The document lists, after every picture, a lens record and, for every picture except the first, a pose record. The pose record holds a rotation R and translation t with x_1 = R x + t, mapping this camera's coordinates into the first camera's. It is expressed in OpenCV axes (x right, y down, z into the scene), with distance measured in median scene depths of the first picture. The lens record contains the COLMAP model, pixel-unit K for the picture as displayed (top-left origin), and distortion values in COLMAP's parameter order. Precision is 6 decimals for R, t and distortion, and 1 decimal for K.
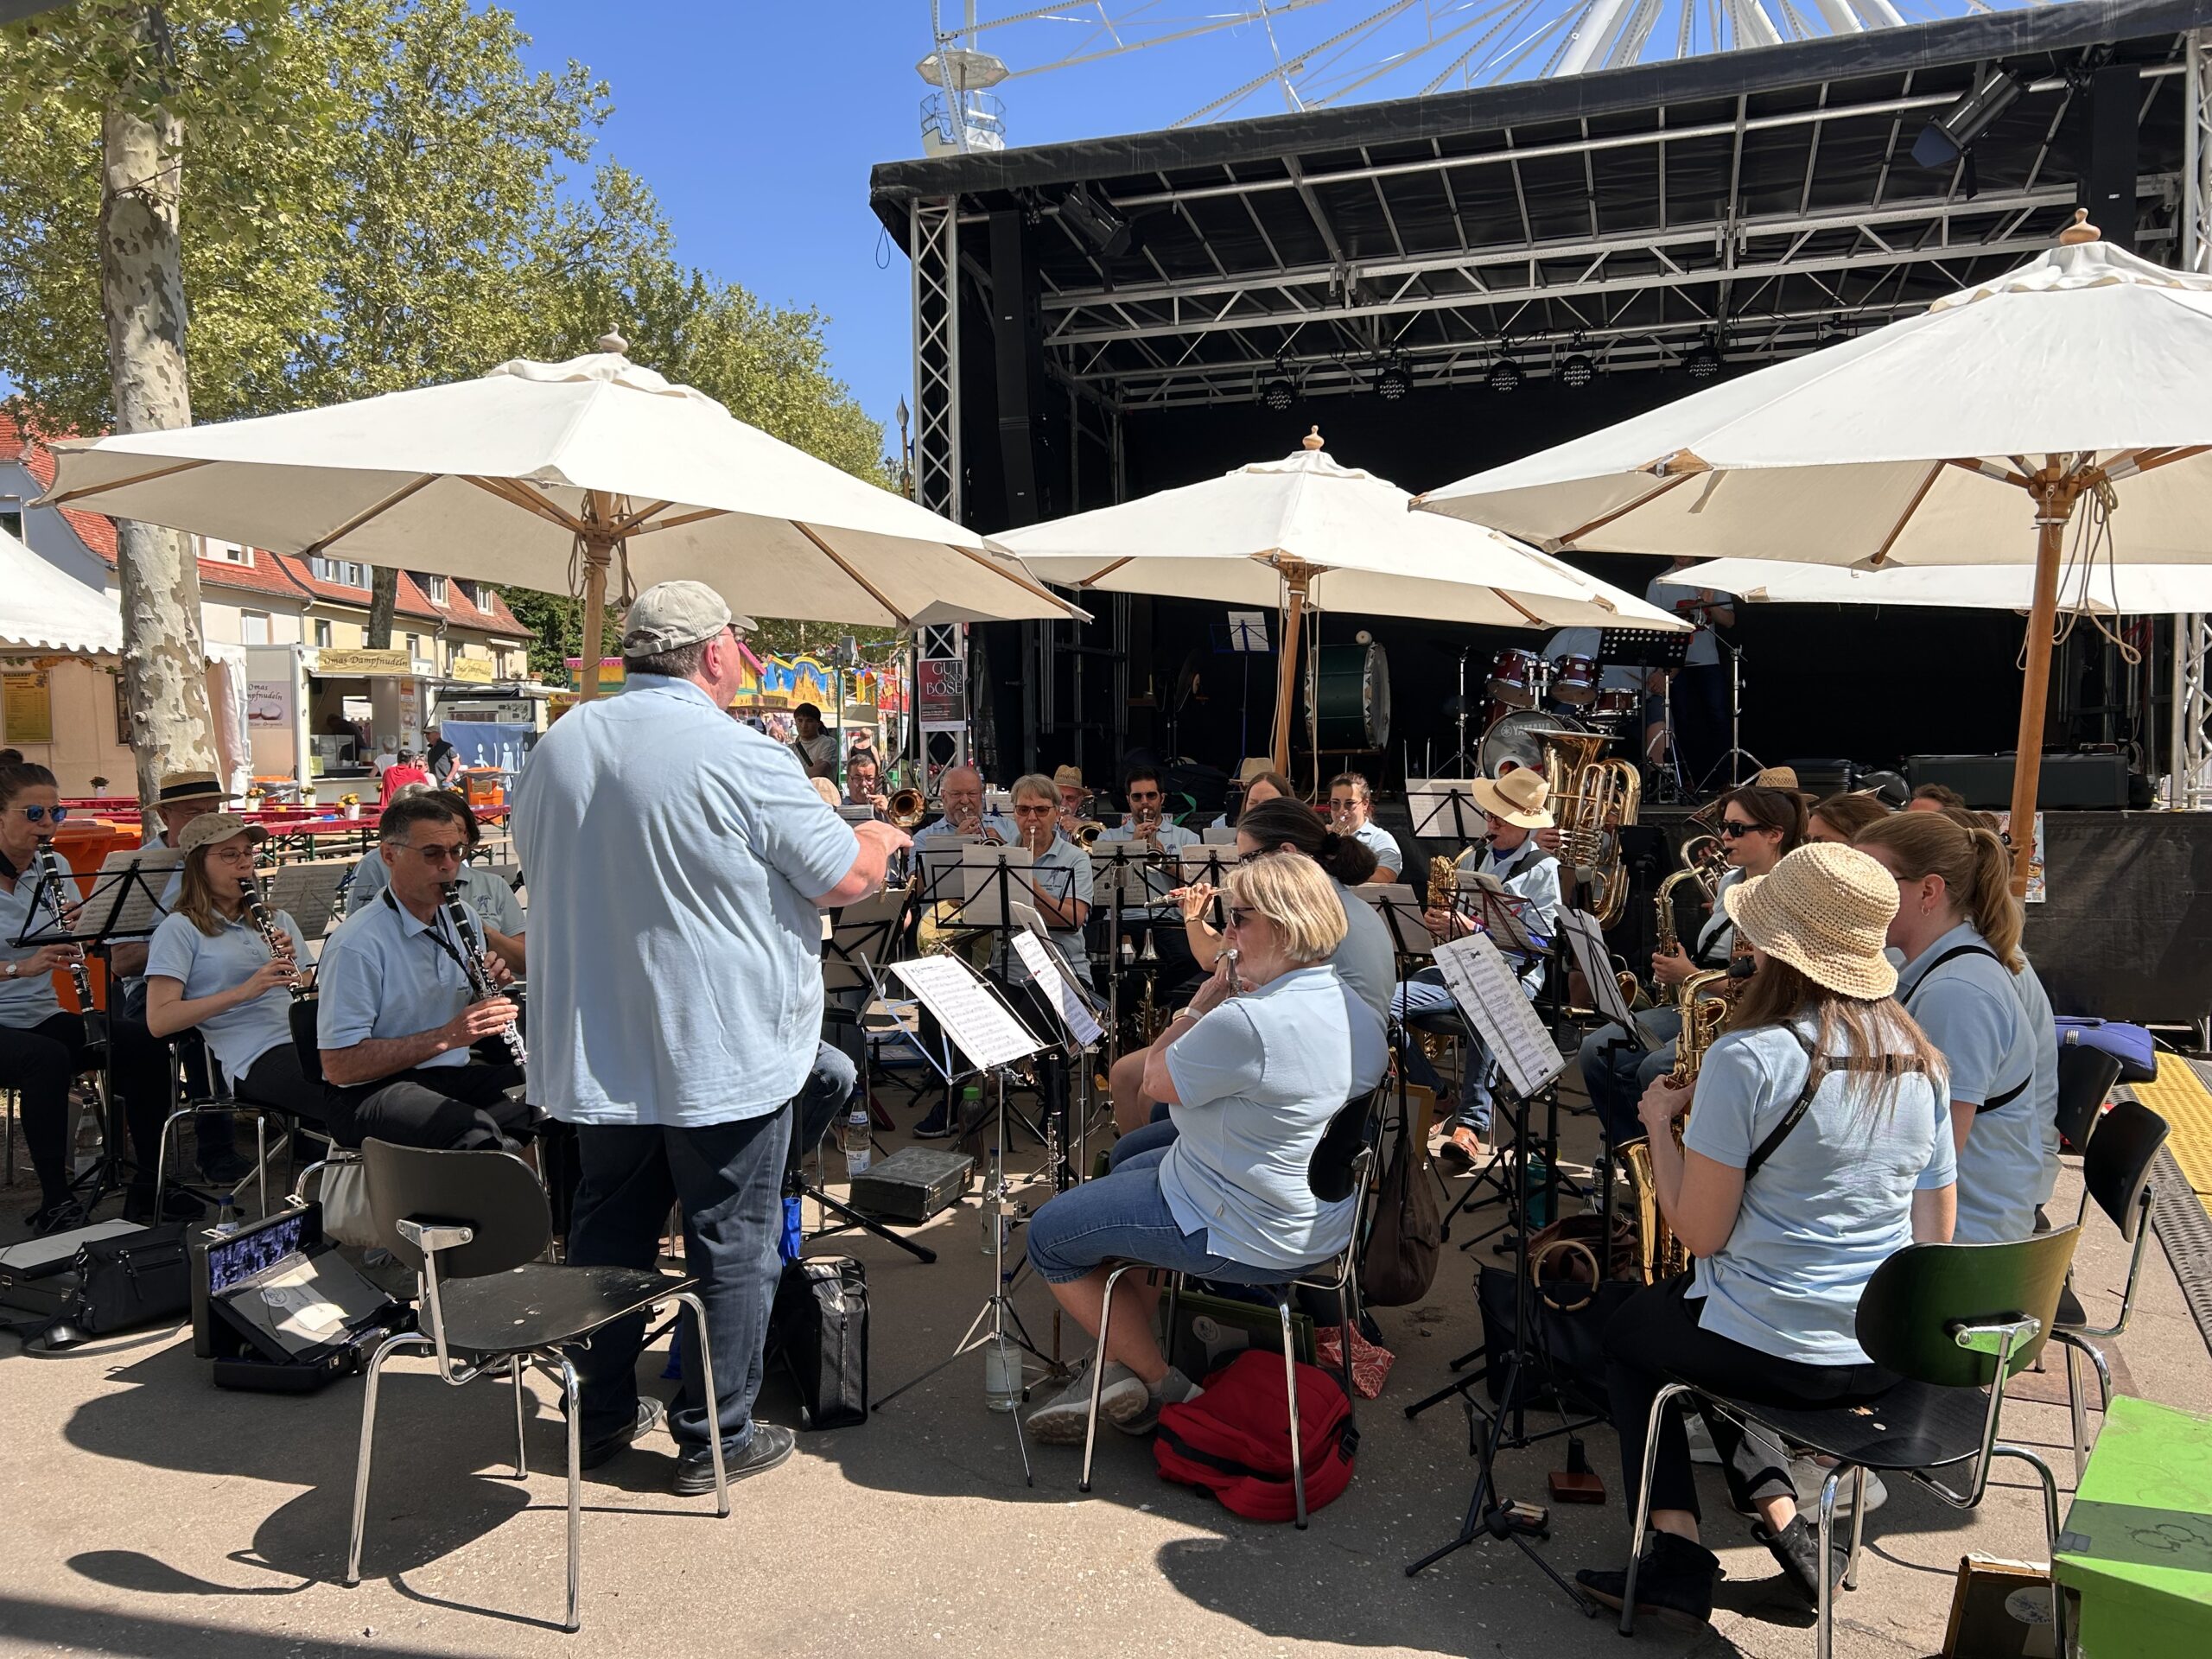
lens RADIAL K [[1642.1, 0, 1098.4], [0, 1642.1, 814.0], [0, 0, 1]] dist [0.050999, -0.044620]
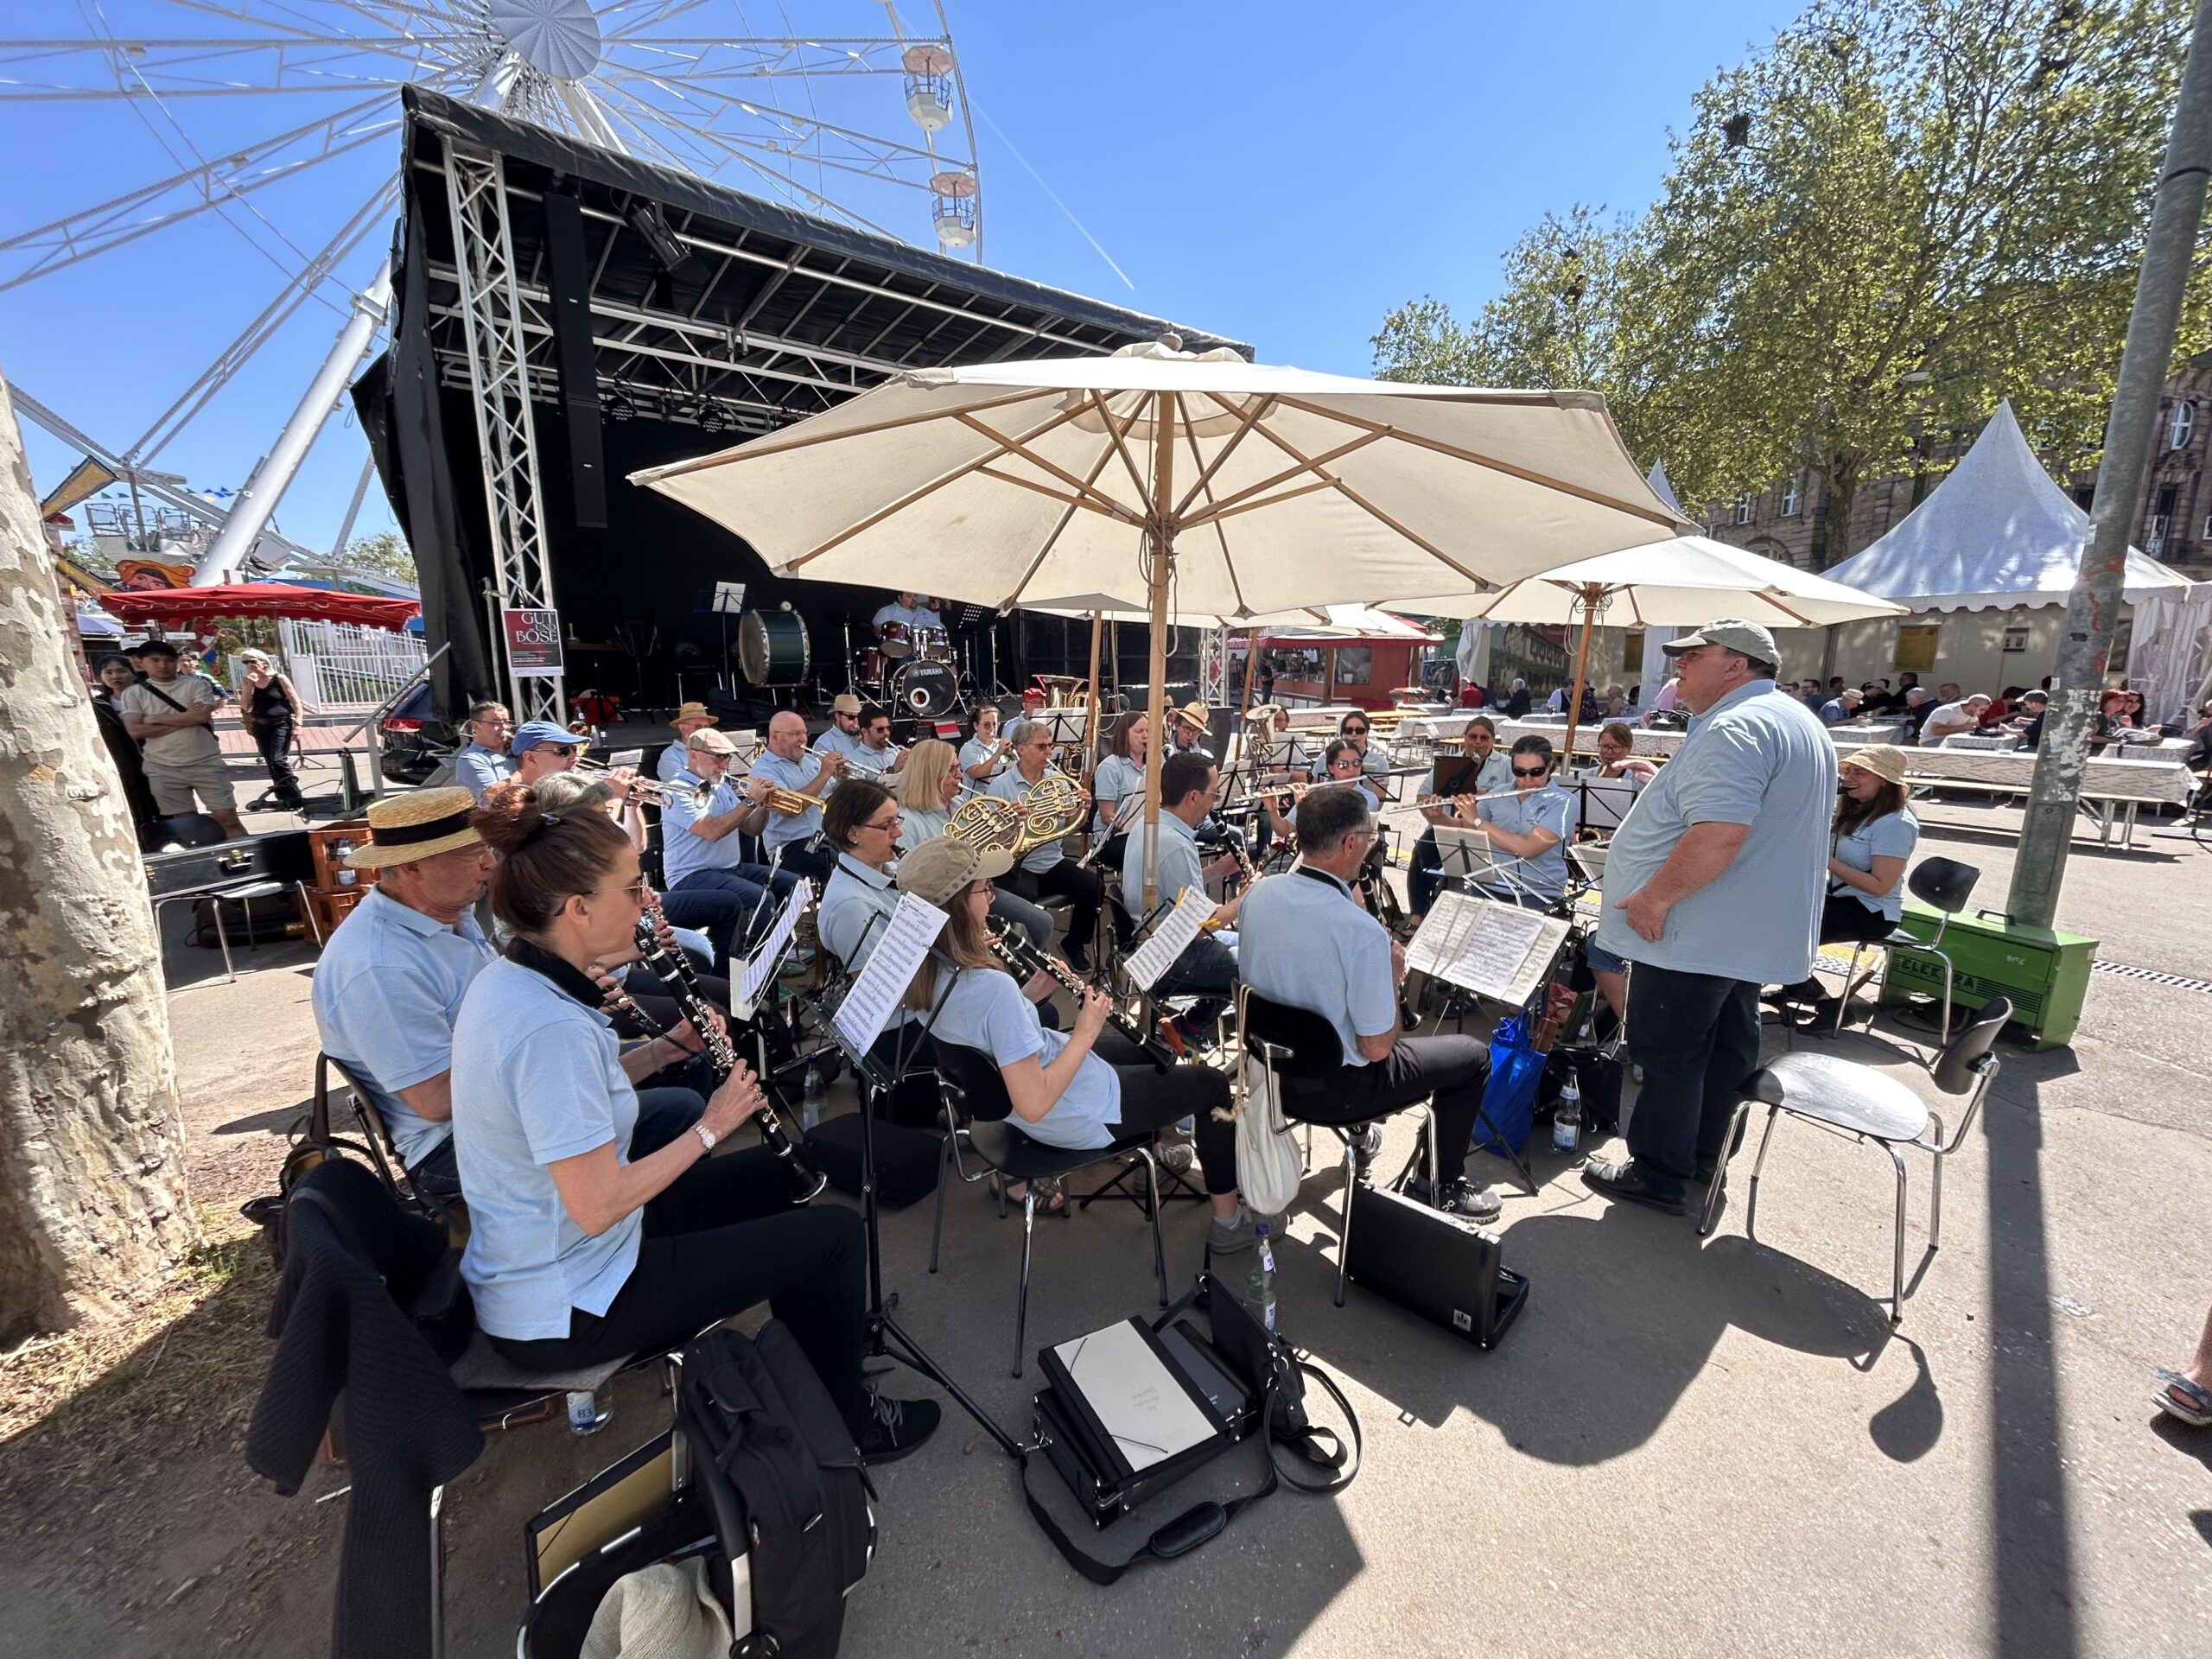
lens RADIAL K [[882.7, 0, 1107.1], [0, 882.7, 822.9], [0, 0, 1]] dist [0.000313, 0.001046]
pose [[0.532752, -0.153340, 0.832263, -0.624707], [0.033256, 0.986481, 0.160466, -0.053688], [-0.845618, -0.057811, 0.530649, 0.533929]]
